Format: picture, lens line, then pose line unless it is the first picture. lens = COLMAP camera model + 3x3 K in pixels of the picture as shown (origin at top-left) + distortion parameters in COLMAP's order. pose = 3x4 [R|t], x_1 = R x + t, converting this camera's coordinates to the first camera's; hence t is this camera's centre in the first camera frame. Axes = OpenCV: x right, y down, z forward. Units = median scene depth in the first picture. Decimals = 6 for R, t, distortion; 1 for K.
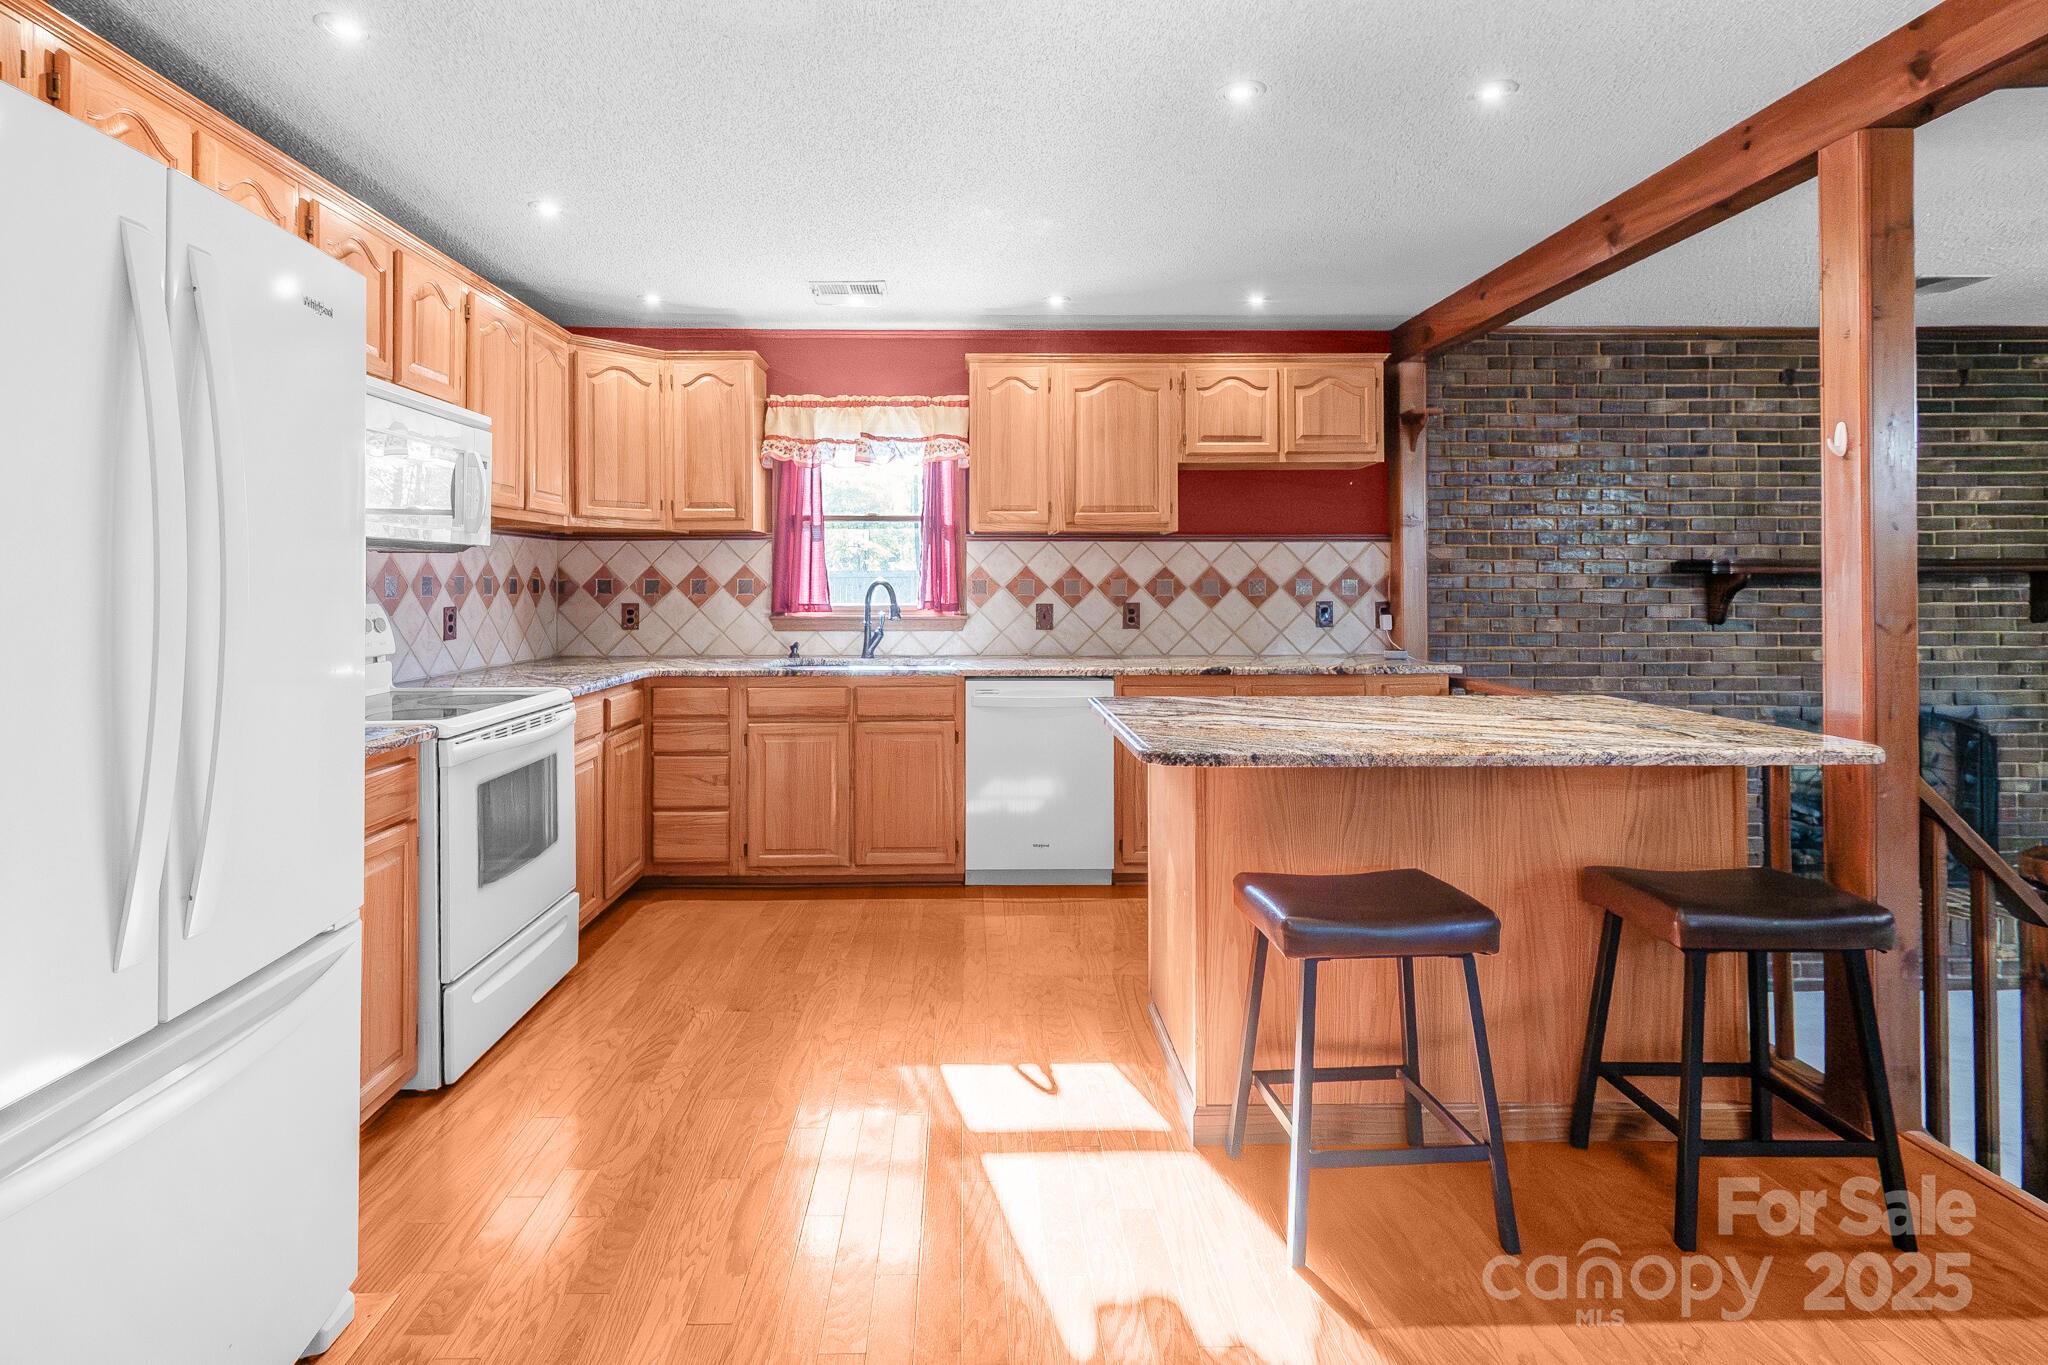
lens RADIAL K [[945.2, 0, 1014.3], [0, 945.2, 582.9], [0, 0, 1]] dist [0.001371, -0.001705]
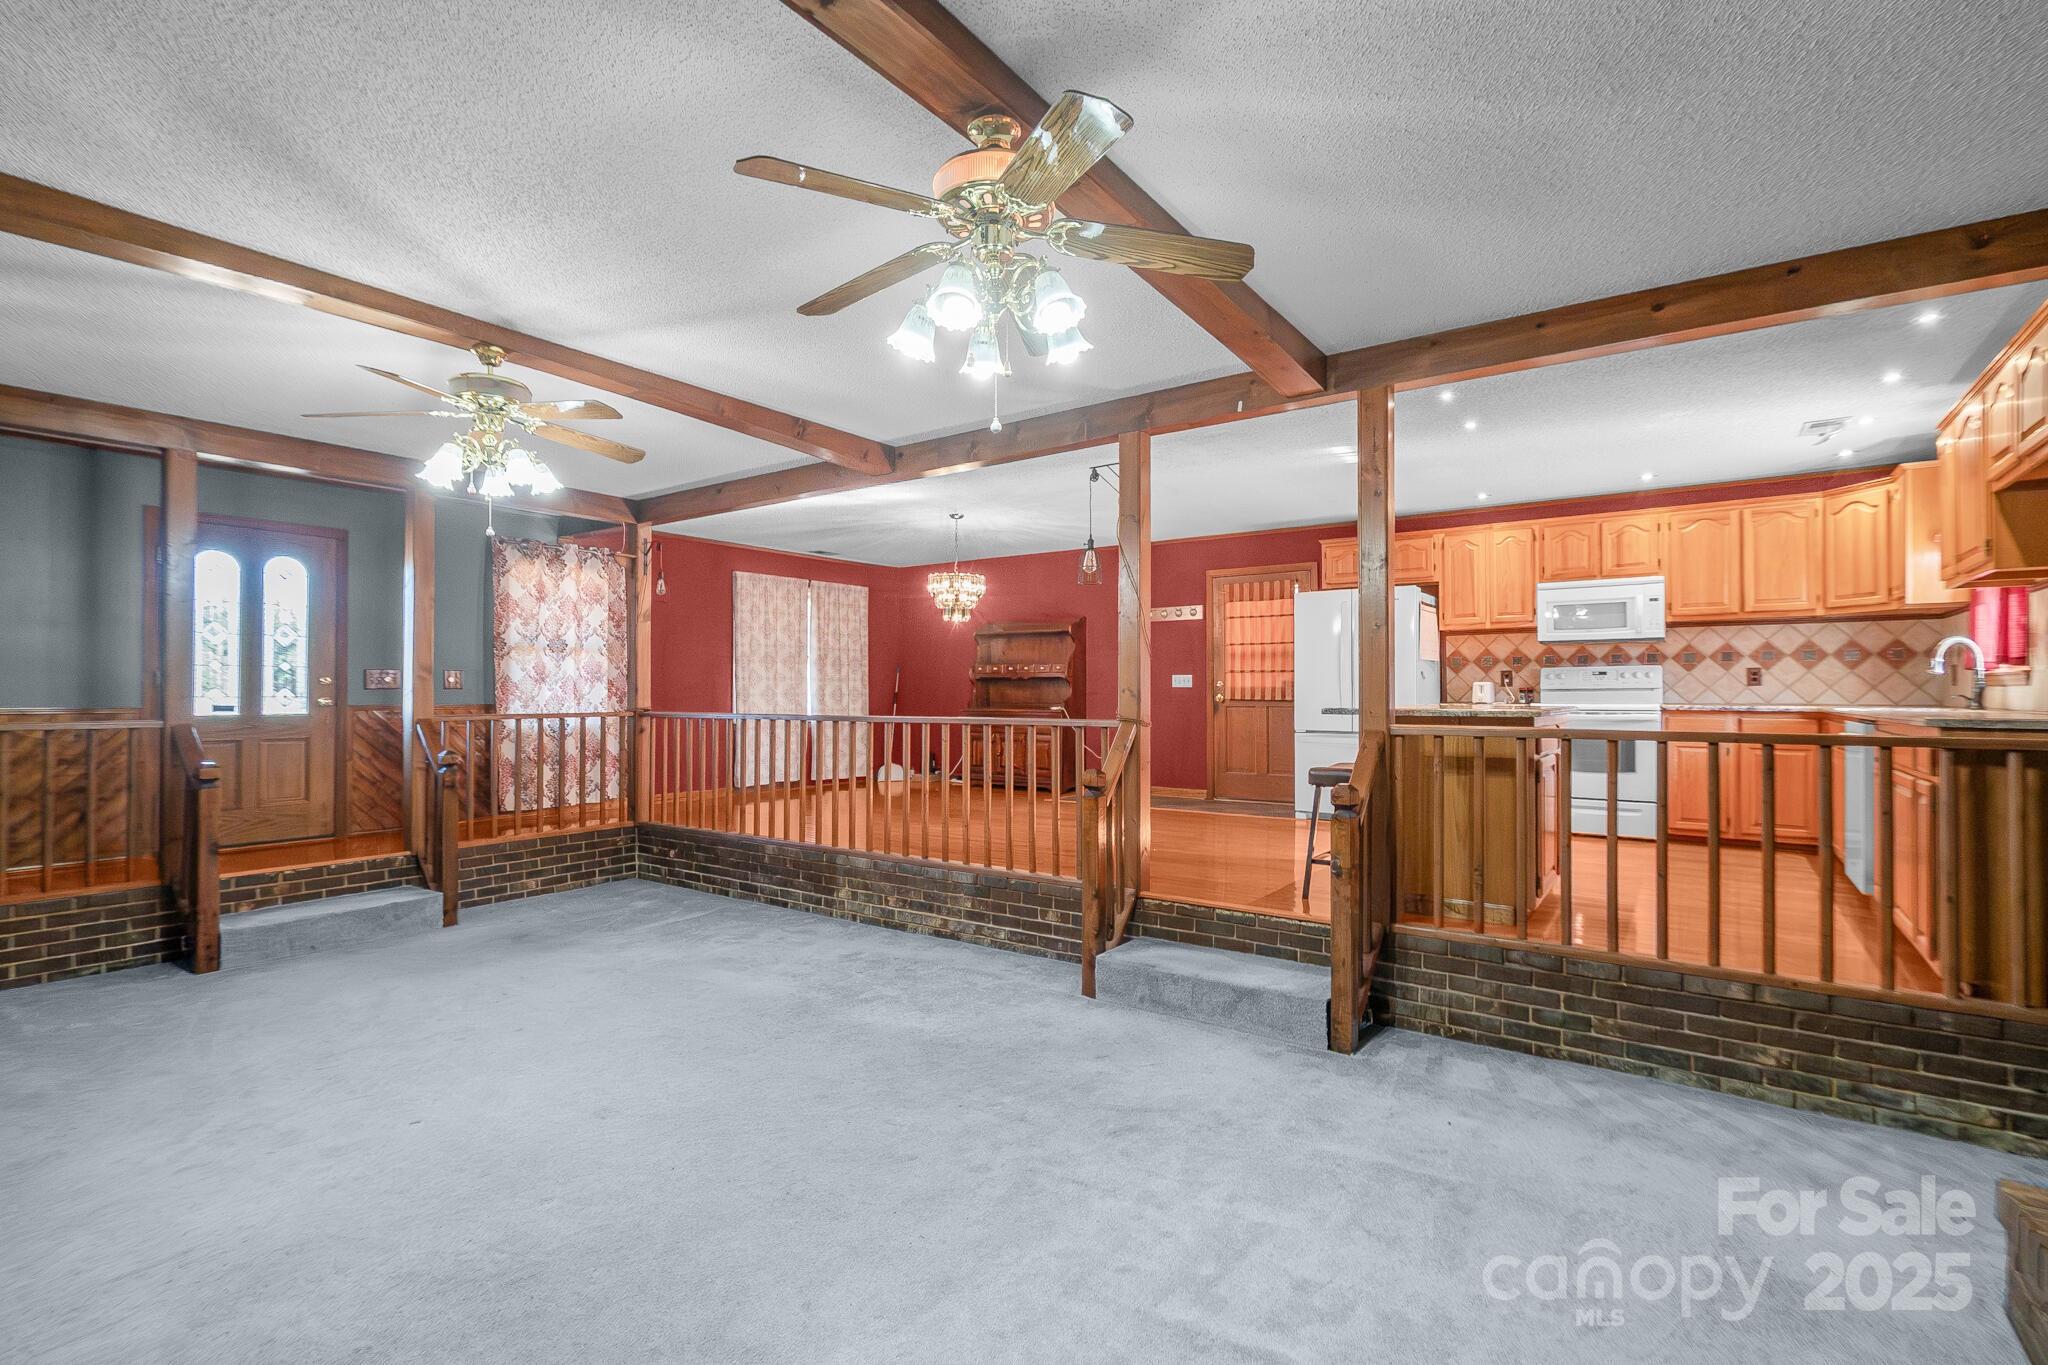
lens RADIAL K [[969.9, 0, 1008.1], [0, 969.9, 694.5], [0, 0, 1]] dist [0.005165, -0.000449]
pose [[-0.617115, 0.004088, -0.786862, 1.425275], [0.003061, 0.999991, 0.002795, 0.054506], [0.786867, -0.000684, -0.617123, 0.816539]]
